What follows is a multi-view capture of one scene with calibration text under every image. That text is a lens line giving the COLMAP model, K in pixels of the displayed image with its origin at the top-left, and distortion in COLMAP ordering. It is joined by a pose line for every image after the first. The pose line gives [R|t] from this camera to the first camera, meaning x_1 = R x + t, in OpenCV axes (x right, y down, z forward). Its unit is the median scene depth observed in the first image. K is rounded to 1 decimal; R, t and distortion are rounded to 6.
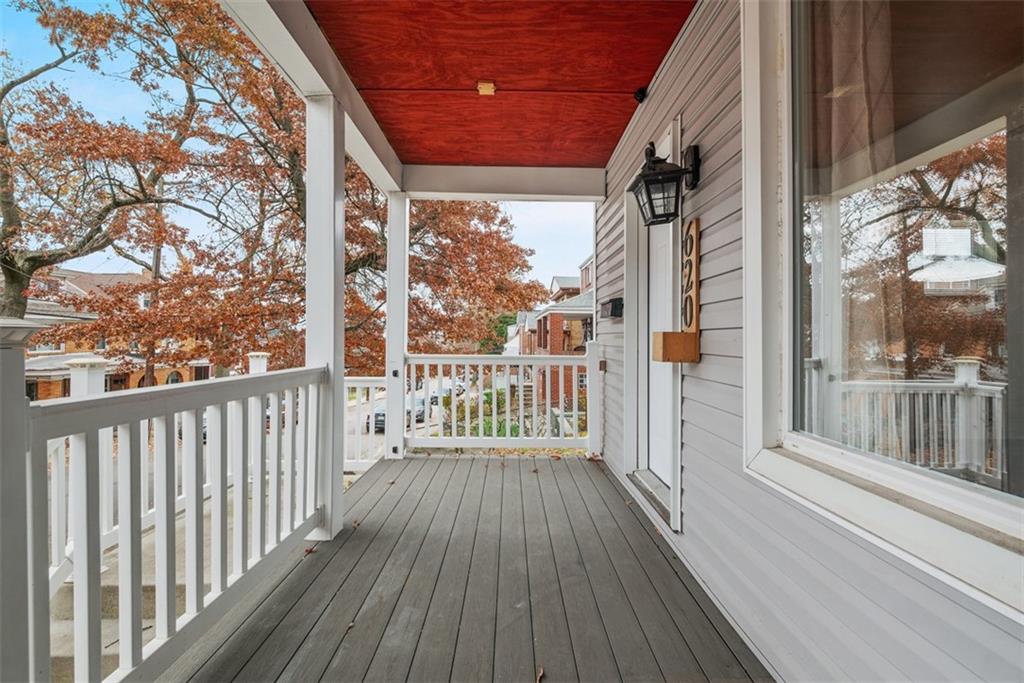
lens RADIAL K [[433.1, 0, 509.0], [0, 433.1, 339.7], [0, 0, 1]] dist [0.001516, 0.000117]
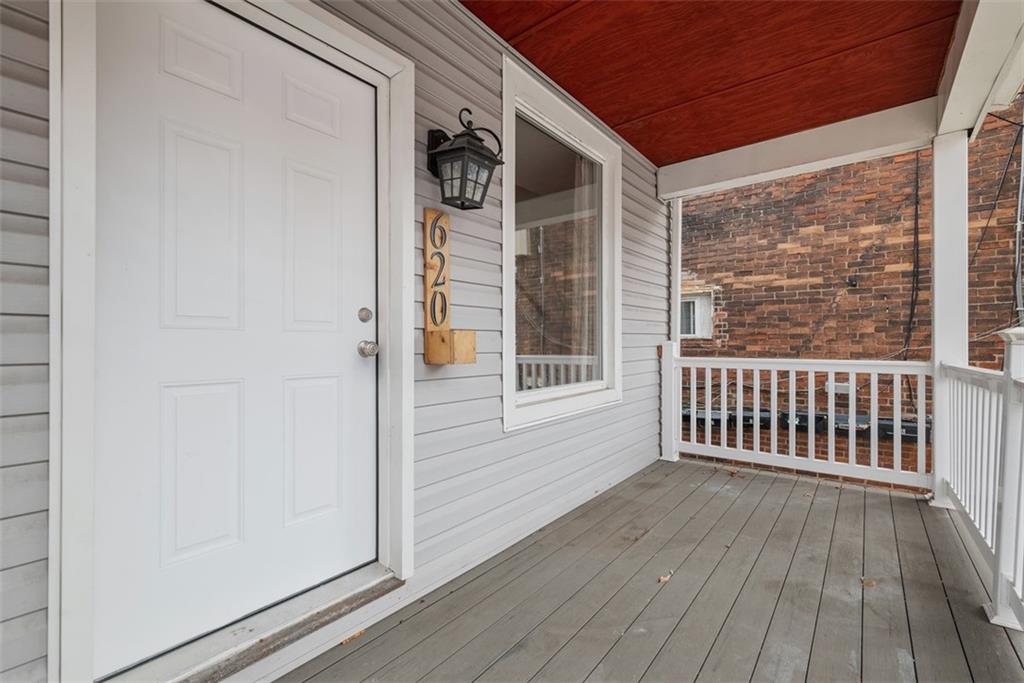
lens RADIAL K [[433.1, 0, 504.8], [0, 433.1, 342.3], [0, 0, 1]] dist [0.001516, 0.000117]
pose [[-0.767084, 0.000325, 0.641547, -0.306343], [0.000511, 1.000000, 0.000105, -0.001561], [-0.641547, 0.000408, -0.767084, 1.676359]]
